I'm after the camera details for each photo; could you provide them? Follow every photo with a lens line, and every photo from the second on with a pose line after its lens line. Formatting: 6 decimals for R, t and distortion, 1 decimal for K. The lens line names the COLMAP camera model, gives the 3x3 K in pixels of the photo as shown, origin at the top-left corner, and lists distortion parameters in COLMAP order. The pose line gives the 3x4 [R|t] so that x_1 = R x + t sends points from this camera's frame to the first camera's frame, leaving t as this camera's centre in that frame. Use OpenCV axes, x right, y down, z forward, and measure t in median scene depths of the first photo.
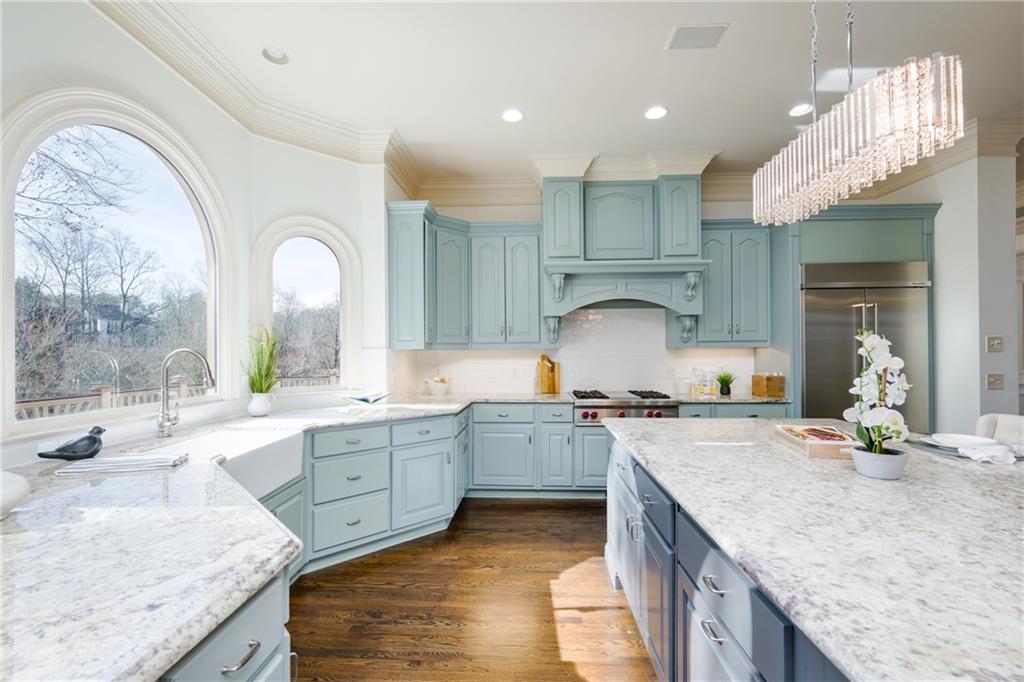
lens RADIAL K [[436.5, 0, 514.0], [0, 436.5, 346.4], [0, 0, 1]] dist [-0.002349, 0.000041]
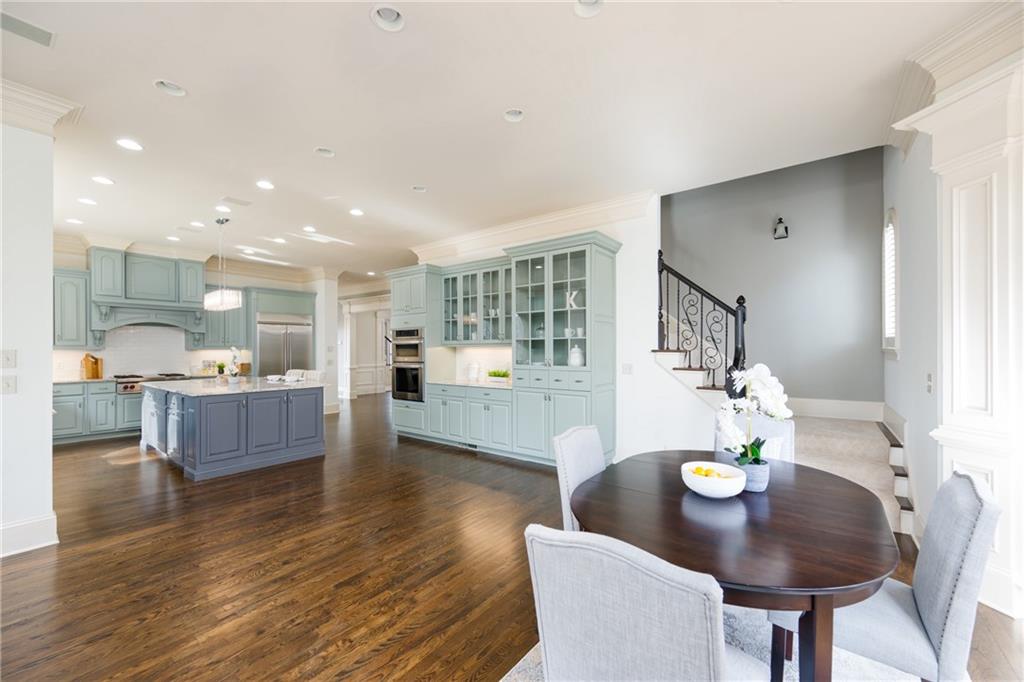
lens RADIAL K [[411.1, 0, 515.4], [0, 411.1, 350.6], [0, 0, 1]] dist [-0.003334, -0.000844]
pose [[0.584465, 0.004181, 0.811408, -0.251643], [-0.009328, 0.999955, 0.001567, -0.007945], [-0.811365, -0.008485, 0.584478, -1.206569]]
